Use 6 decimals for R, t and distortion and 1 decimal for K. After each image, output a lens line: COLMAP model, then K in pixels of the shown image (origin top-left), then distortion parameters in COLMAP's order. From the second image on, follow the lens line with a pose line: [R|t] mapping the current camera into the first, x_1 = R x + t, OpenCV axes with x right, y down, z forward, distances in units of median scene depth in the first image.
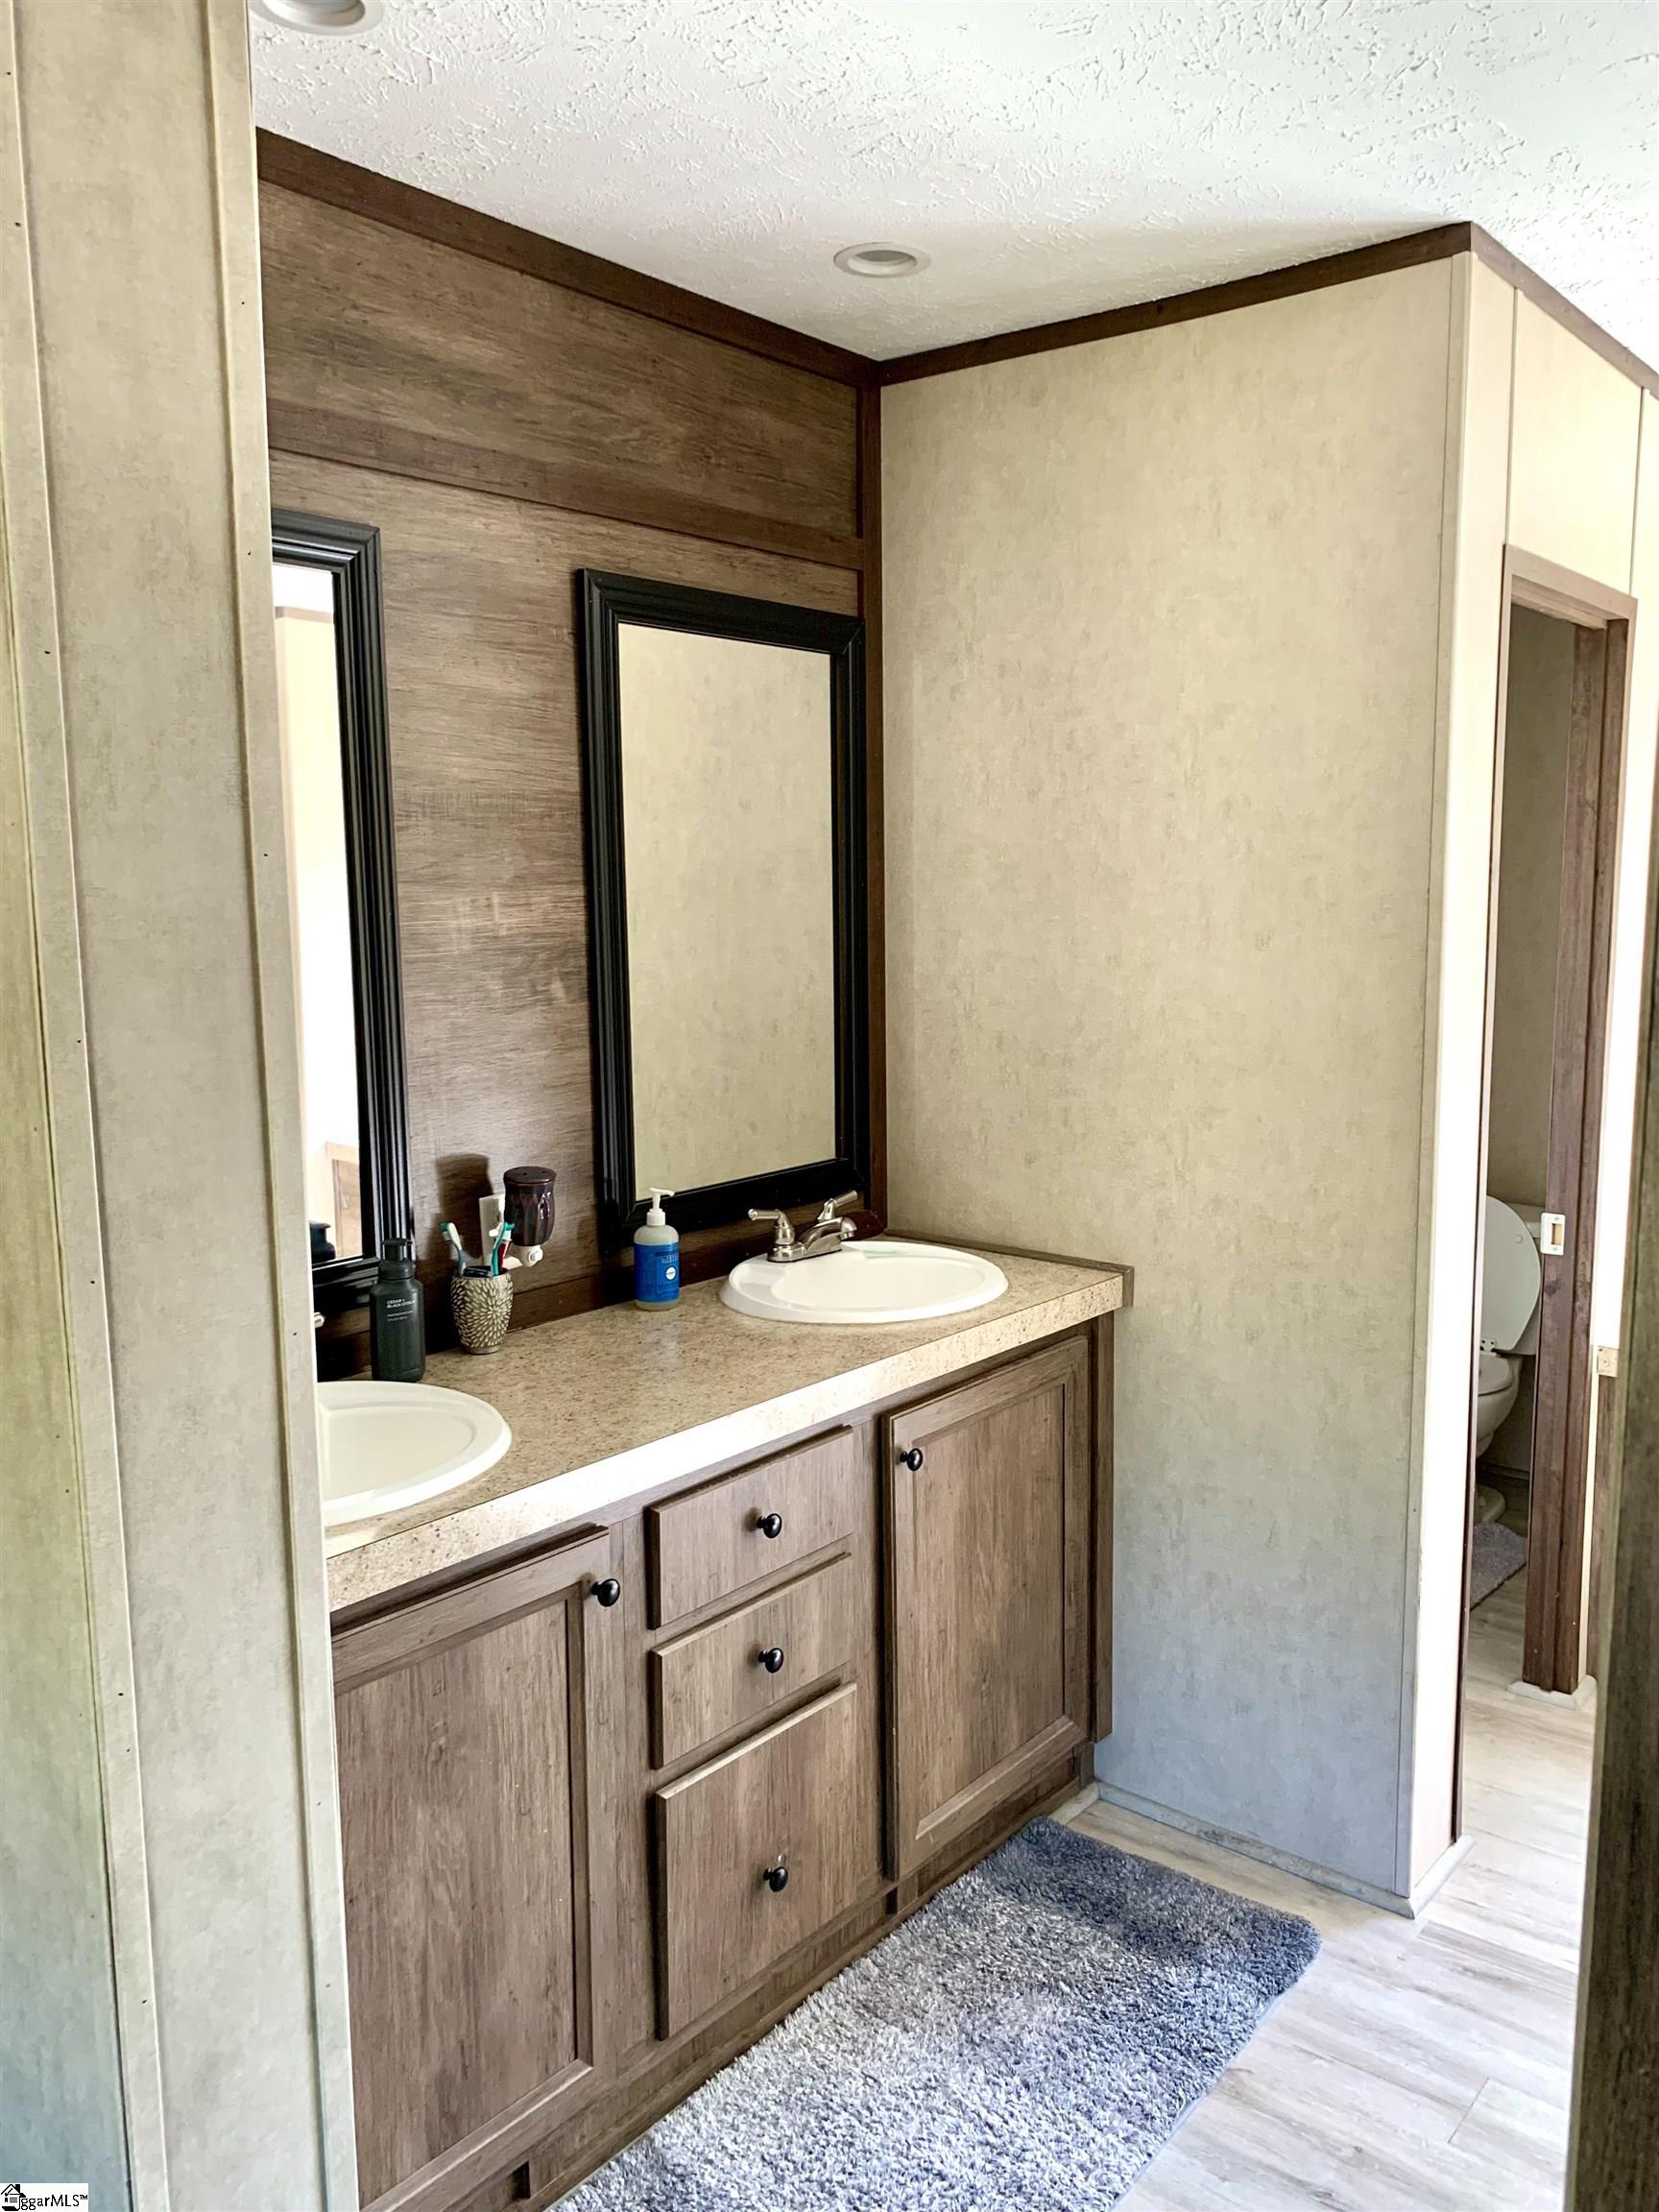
lens RADIAL K [[1711.1, 0, 823.5], [0, 1711.1, 1121.9], [0, 0, 1]] dist [0.007556, -0.009054]
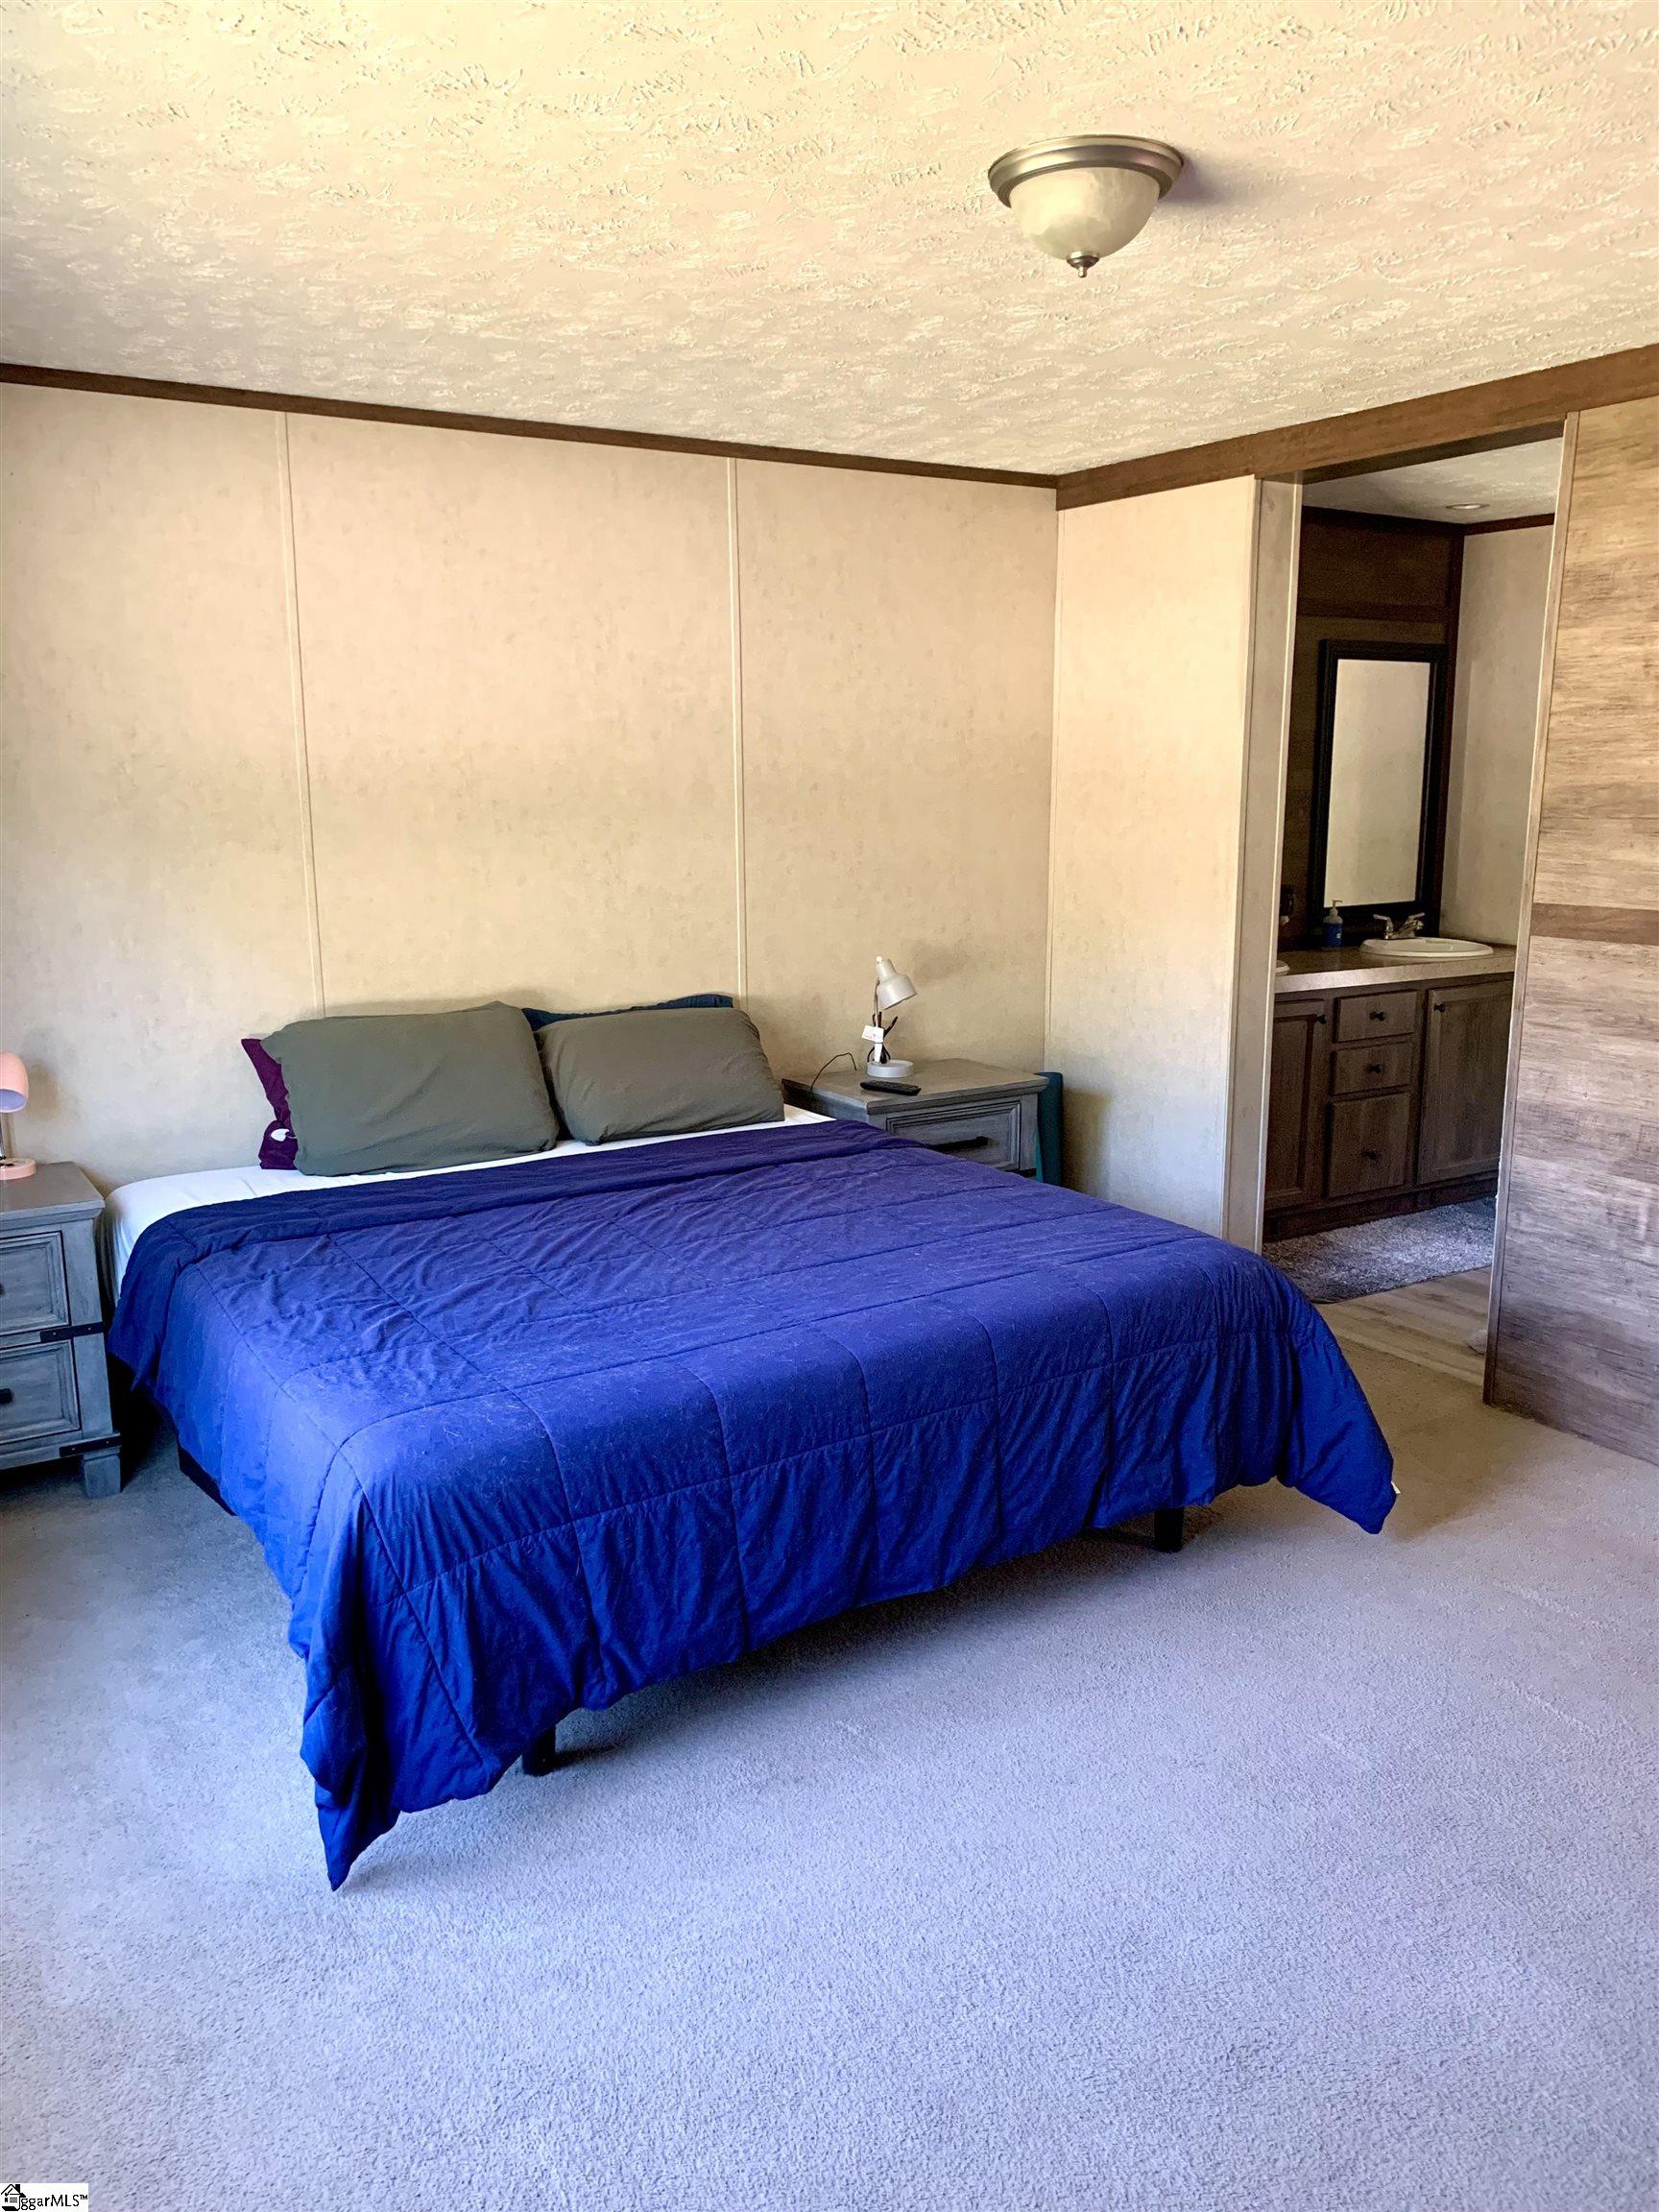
lens RADIAL K [[1711.1, 0, 823.5], [0, 1711.1, 1121.9], [0, 0, 1]] dist [0.007556, -0.009054]
pose [[0.948995, 0.070424, -0.307326, -0.020554], [-0.051943, 0.996338, 0.067917, 0.231495], [0.310984, -0.048489, 0.949177, -1.547064]]
